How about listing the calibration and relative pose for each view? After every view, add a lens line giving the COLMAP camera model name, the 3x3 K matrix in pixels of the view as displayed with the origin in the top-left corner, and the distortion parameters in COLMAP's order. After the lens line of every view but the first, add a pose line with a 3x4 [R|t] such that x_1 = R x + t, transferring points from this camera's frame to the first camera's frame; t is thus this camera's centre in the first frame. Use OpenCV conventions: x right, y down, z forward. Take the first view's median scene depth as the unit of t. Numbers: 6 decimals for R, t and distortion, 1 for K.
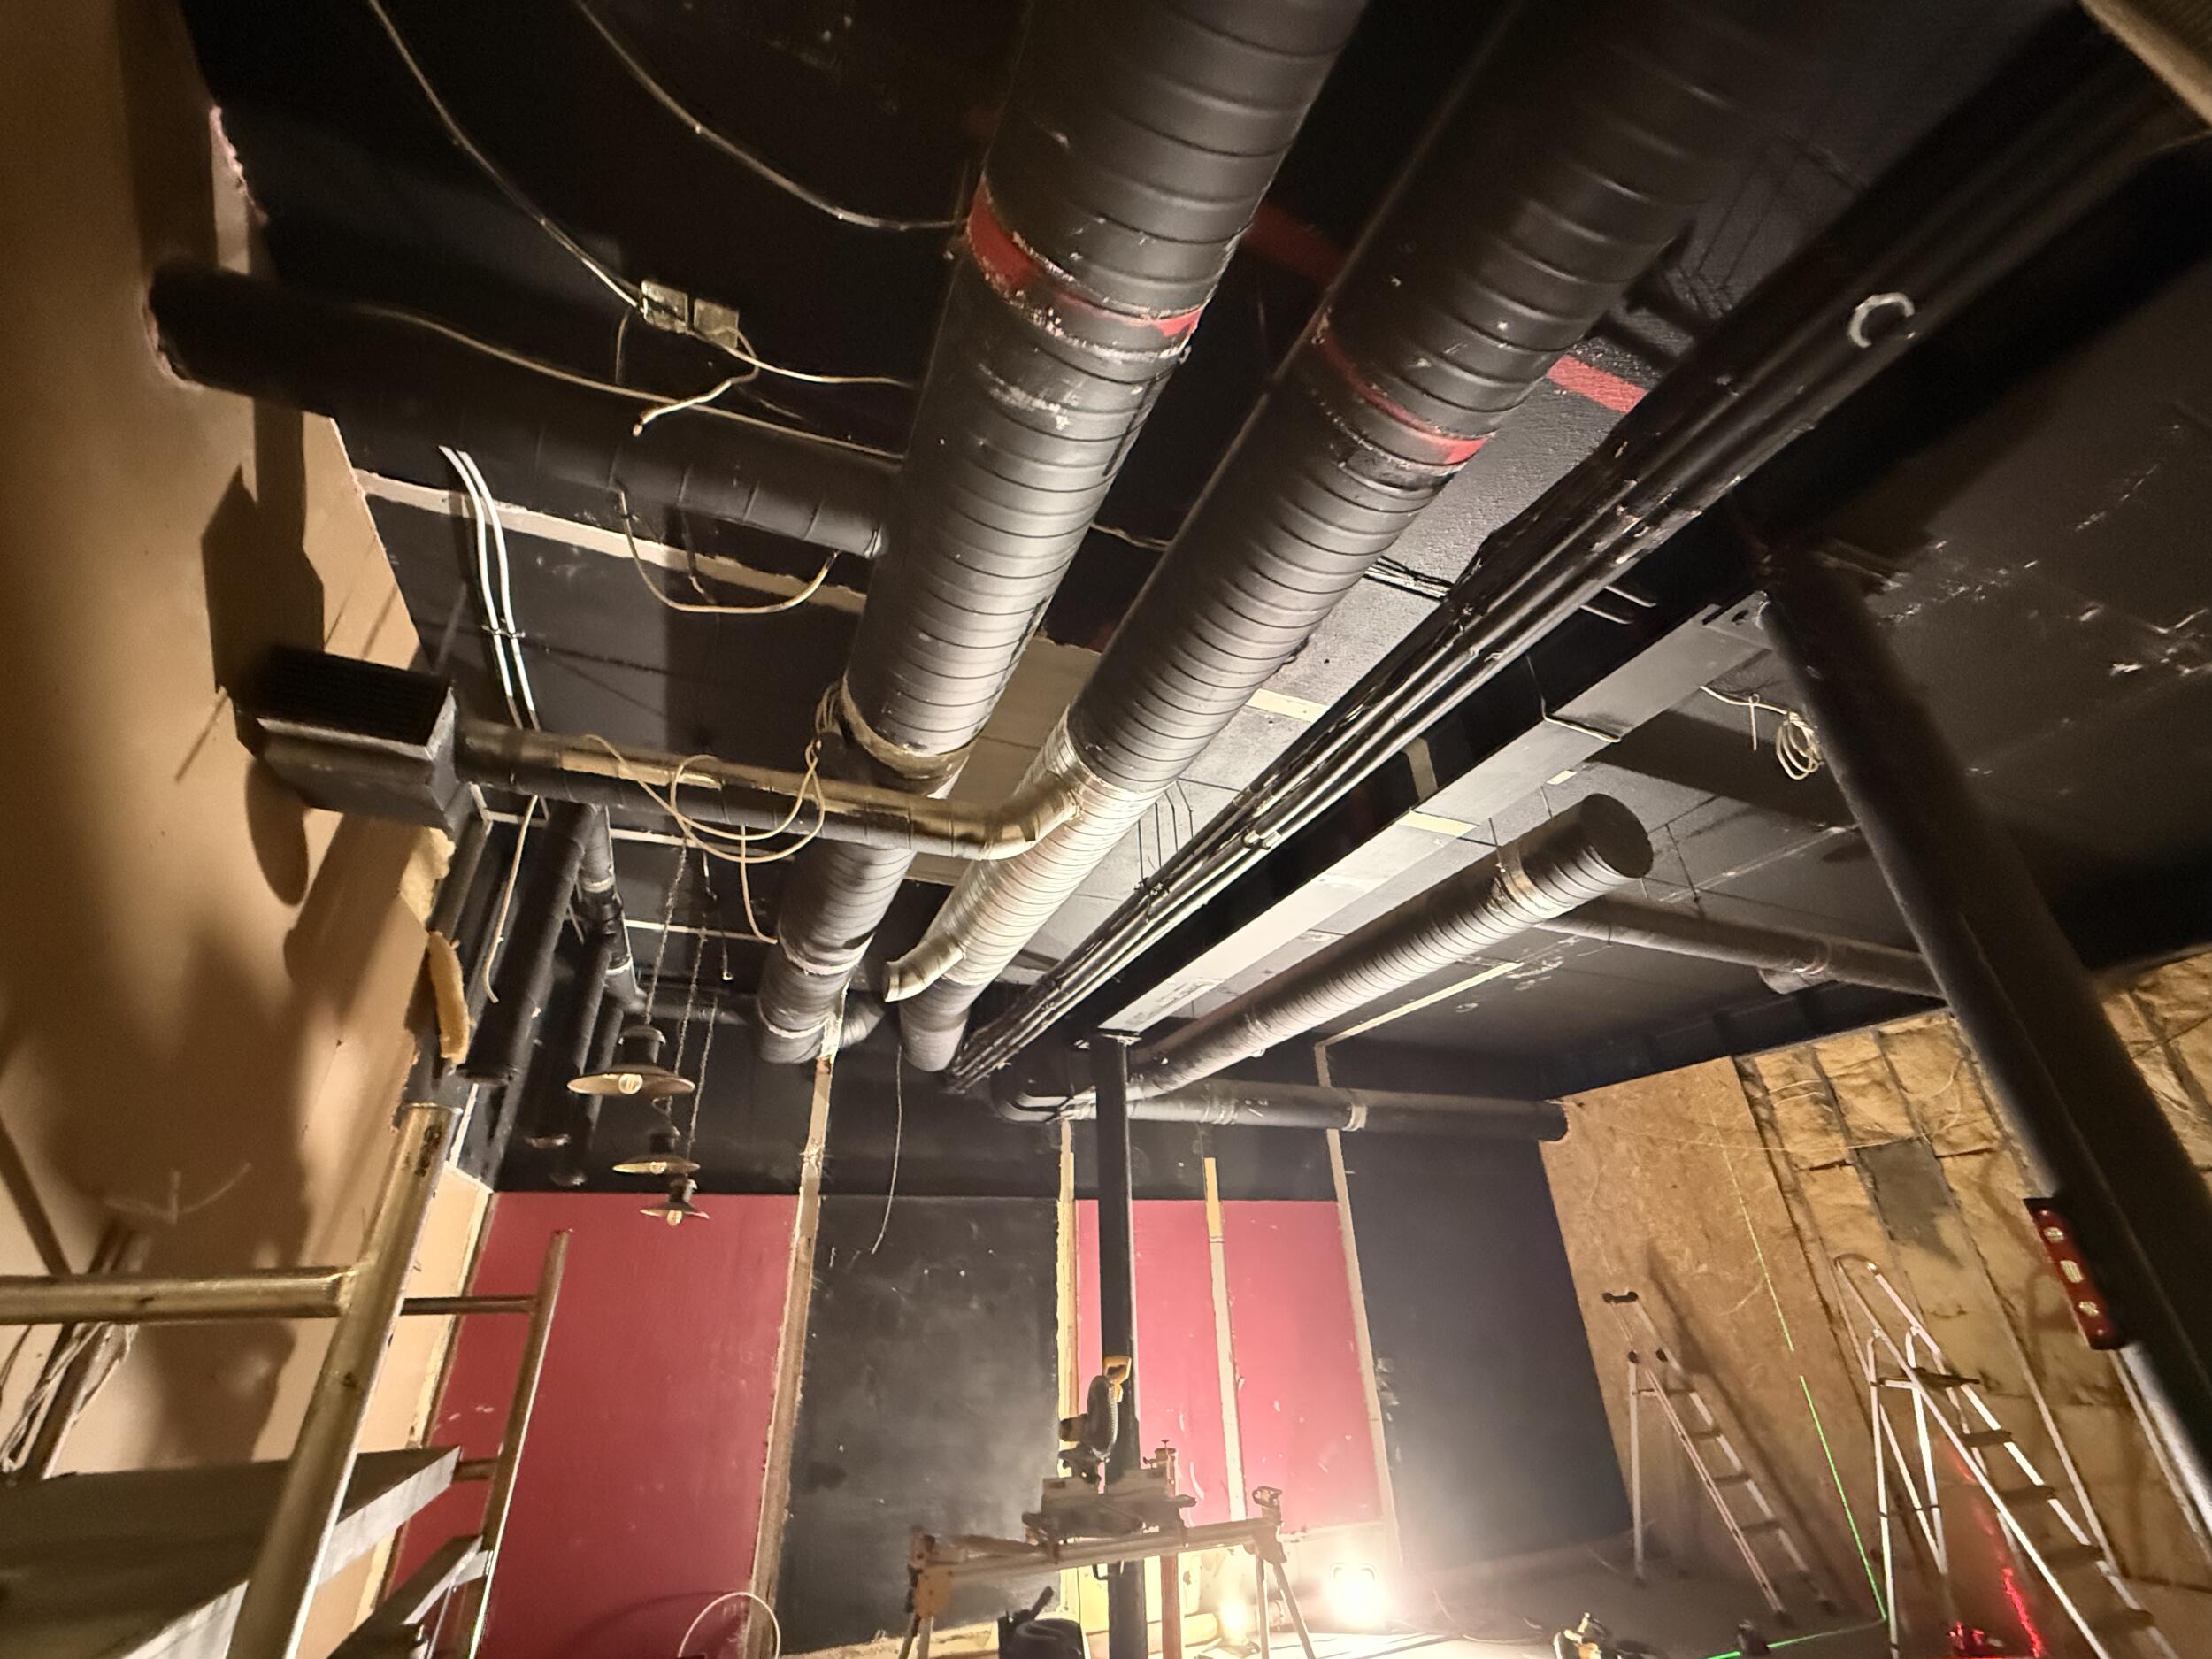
lens RADIAL K [[880.6, 0, 1103.5], [0, 880.6, 832.0], [0, 0, 1]] dist [-0.000964, -0.000167]
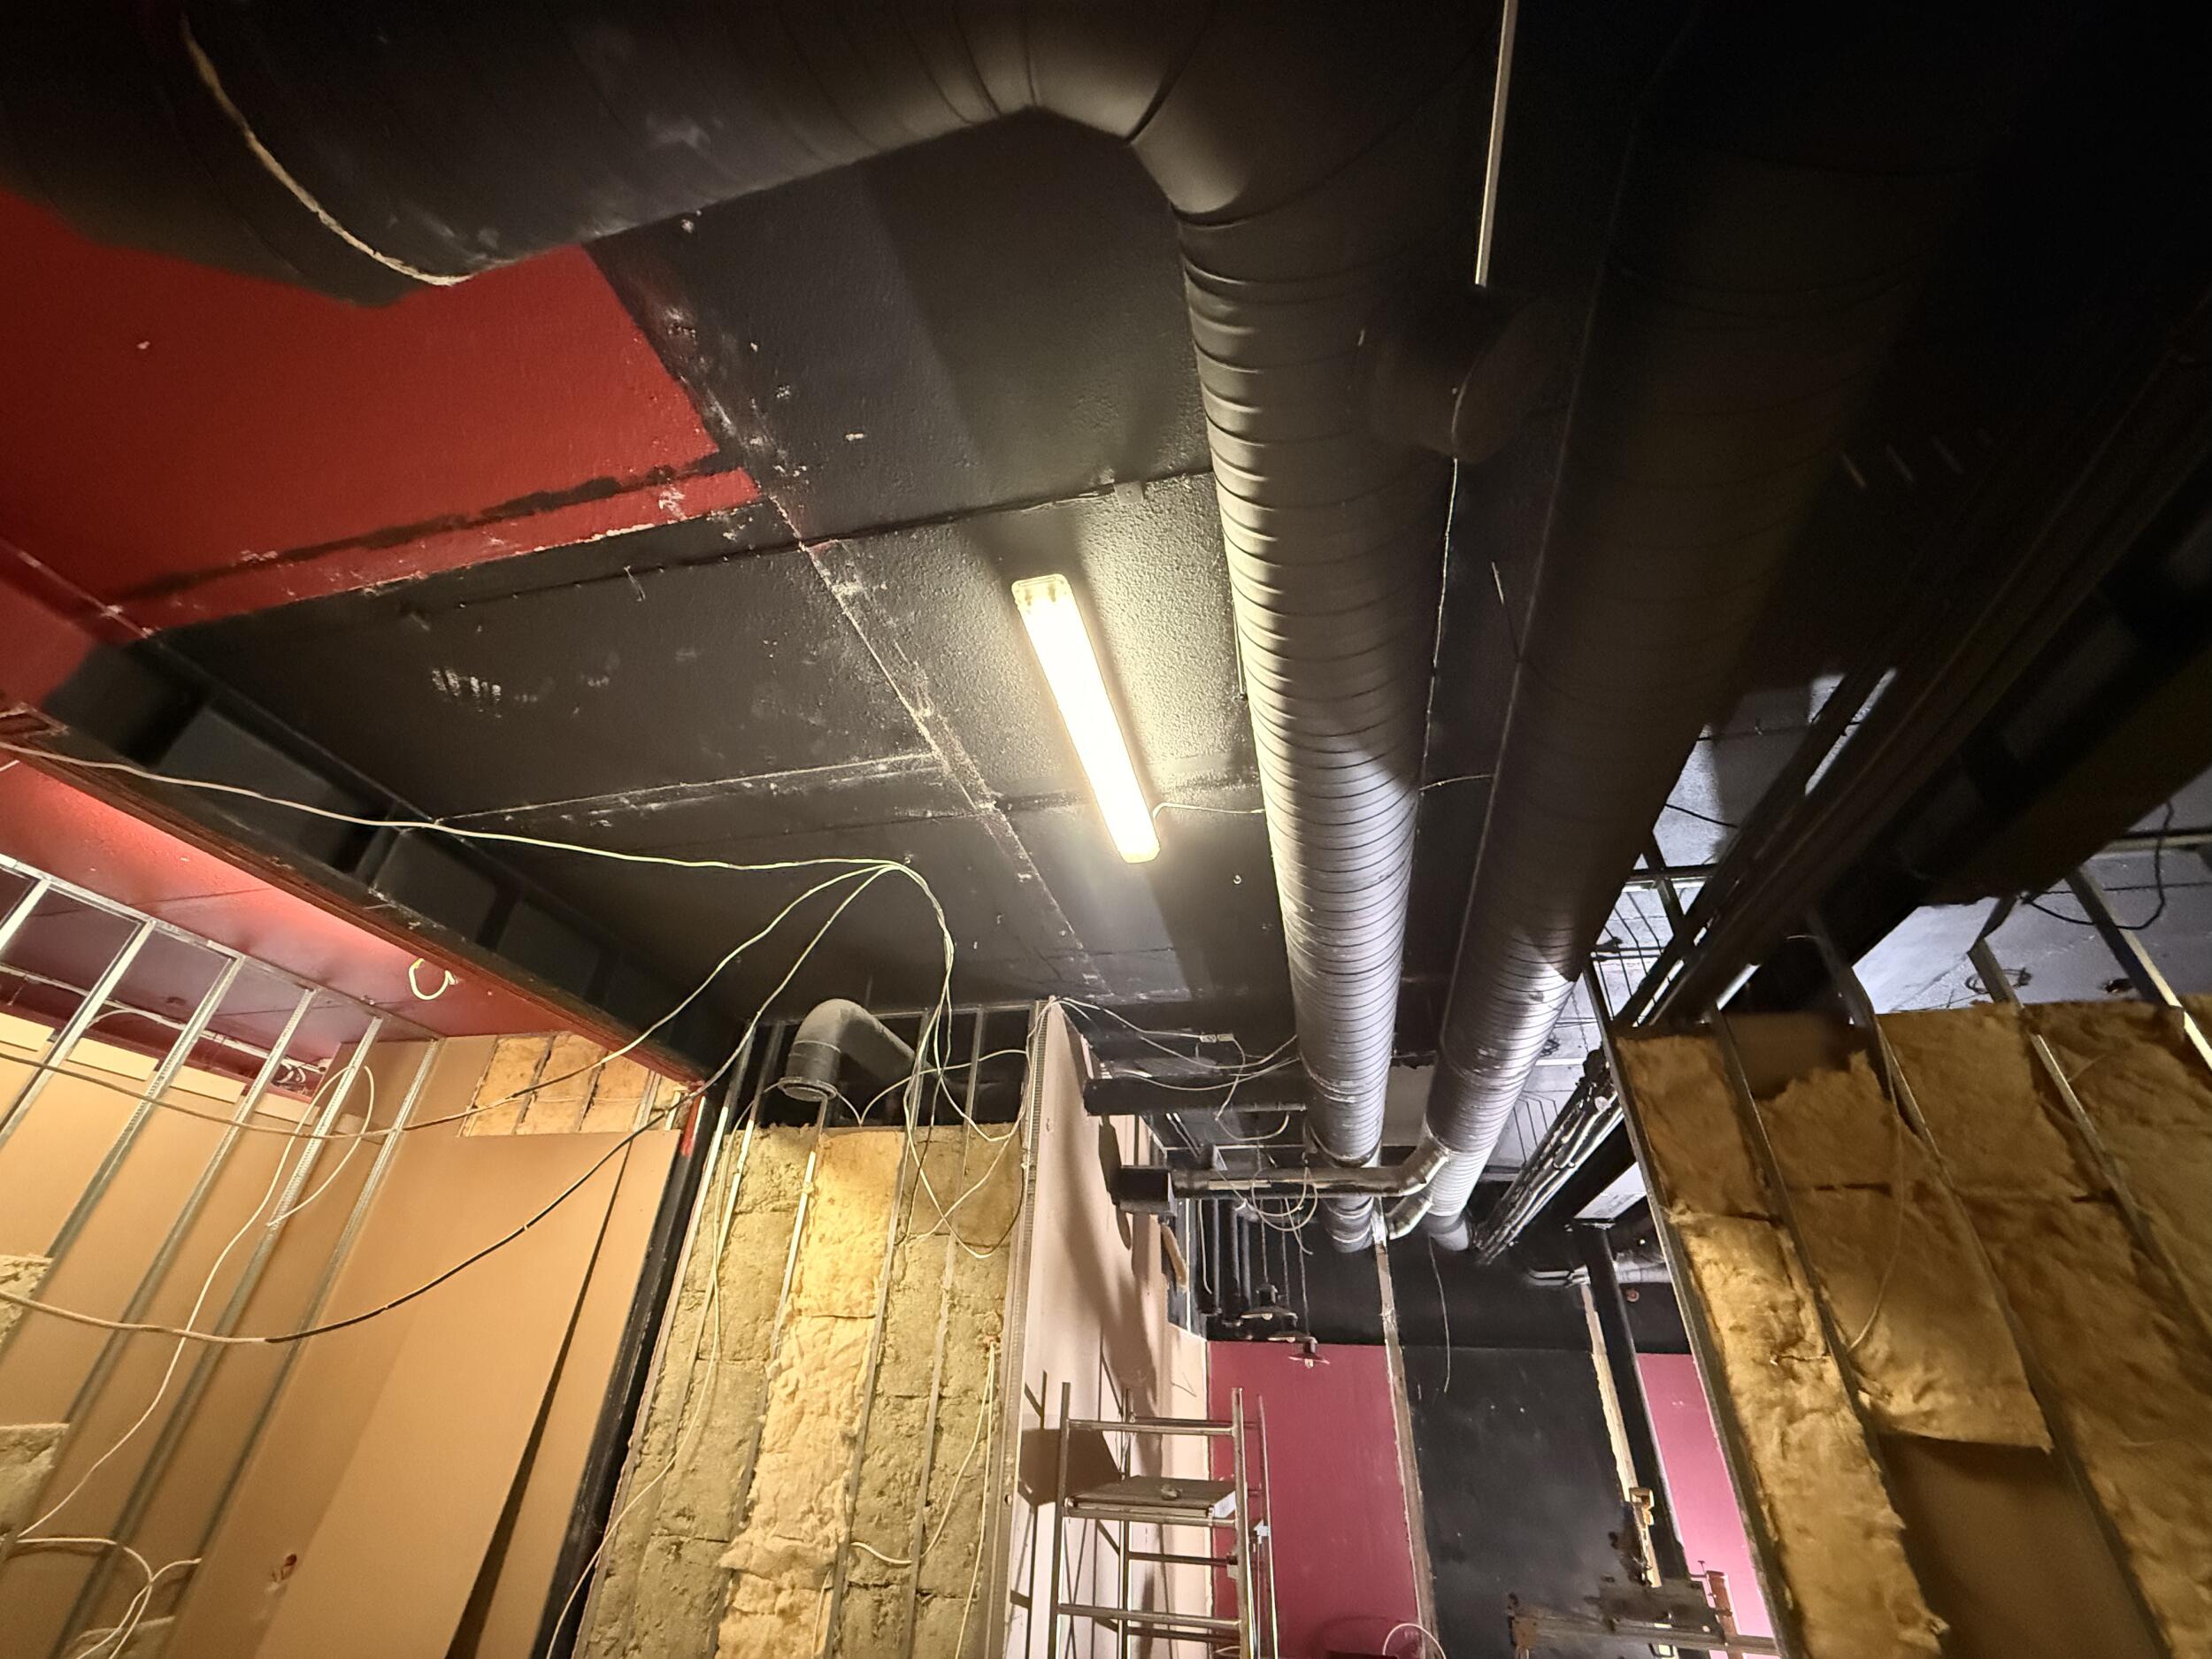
lens RADIAL K [[880.6, 0, 1103.5], [0, 880.6, 832.0], [0, 0, 1]] dist [-0.000964, -0.000167]
pose [[0.802211, -0.272126, -0.531417, 0.320604], [0.225474, 0.962258, -0.152382, -0.324969], [0.552828, 0.002422, 0.833292, -0.536664]]
